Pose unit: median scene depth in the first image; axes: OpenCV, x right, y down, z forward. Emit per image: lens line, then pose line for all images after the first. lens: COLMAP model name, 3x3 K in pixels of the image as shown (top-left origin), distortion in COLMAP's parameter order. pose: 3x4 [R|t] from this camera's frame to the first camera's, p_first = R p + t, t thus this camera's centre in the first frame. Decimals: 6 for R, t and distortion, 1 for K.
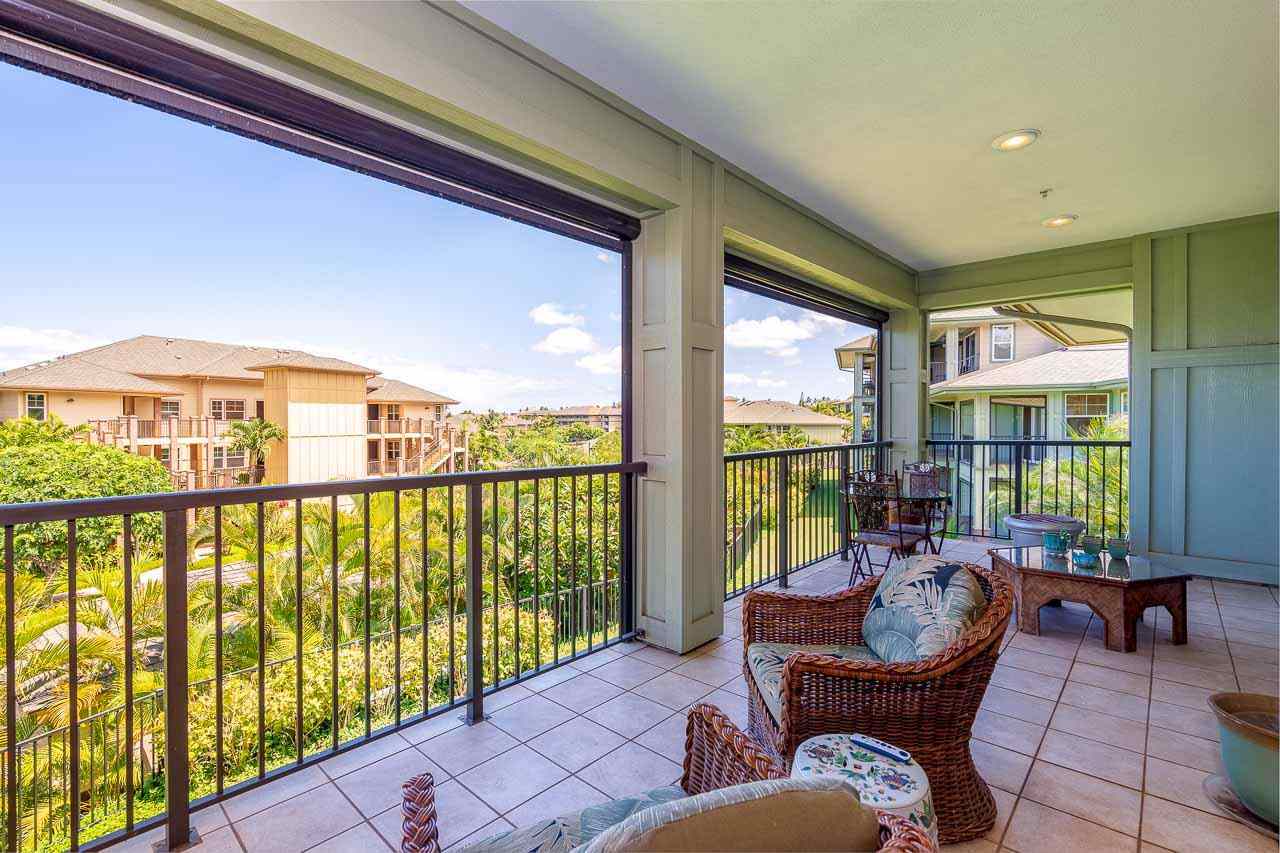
lens RADIAL K [[581.5, 0, 640.0], [0, 581.5, 426.5], [0, 0, 1]] dist [-0.001232, -0.000455]
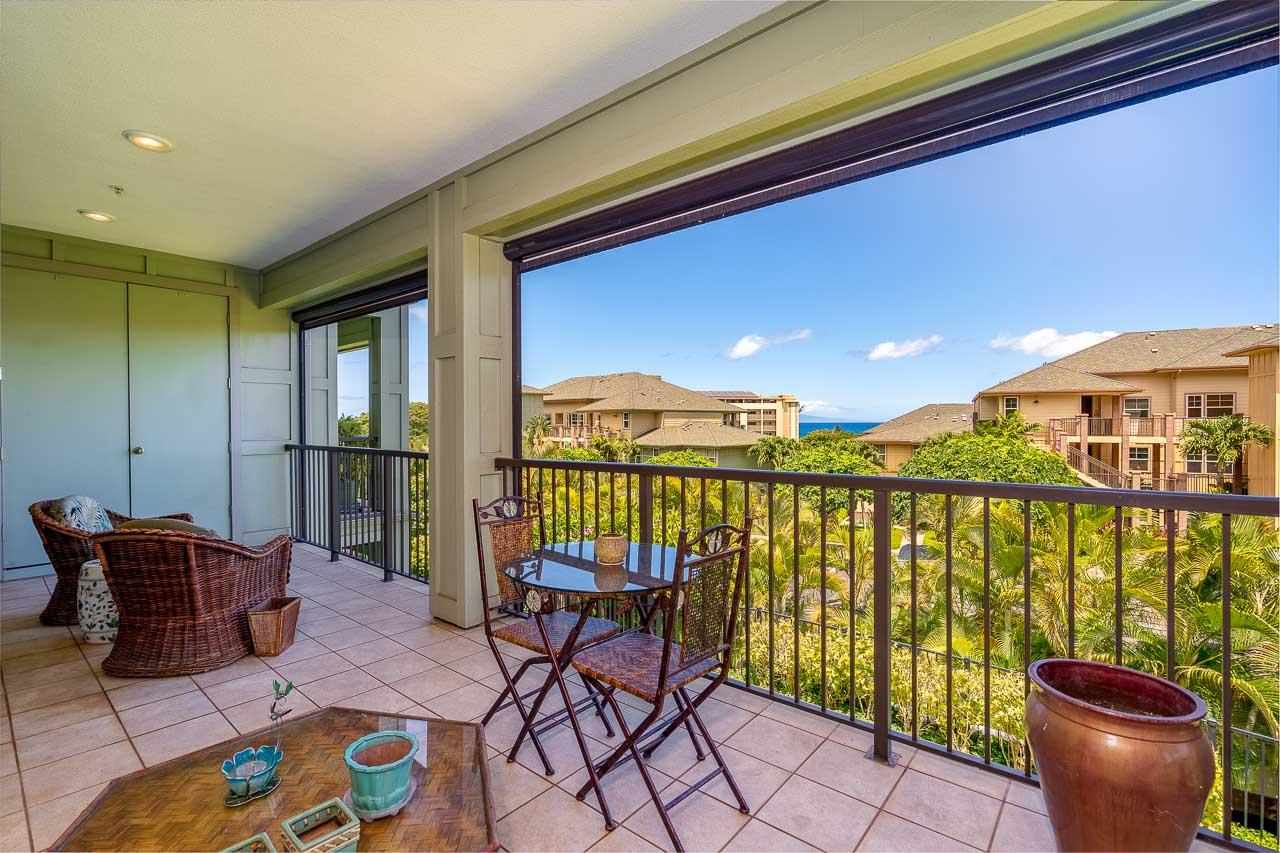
lens RADIAL K [[574.6, 0, 635.1], [0, 574.6, 426.7], [0, 0, 1]] dist [-0.001199, 0.000212]
pose [[0.033857, 0.008423, -0.999391, 0.115723], [-0.003792, 0.999958, 0.008299, -0.001040], [0.999419, 0.003508, 0.033888, 0.125459]]
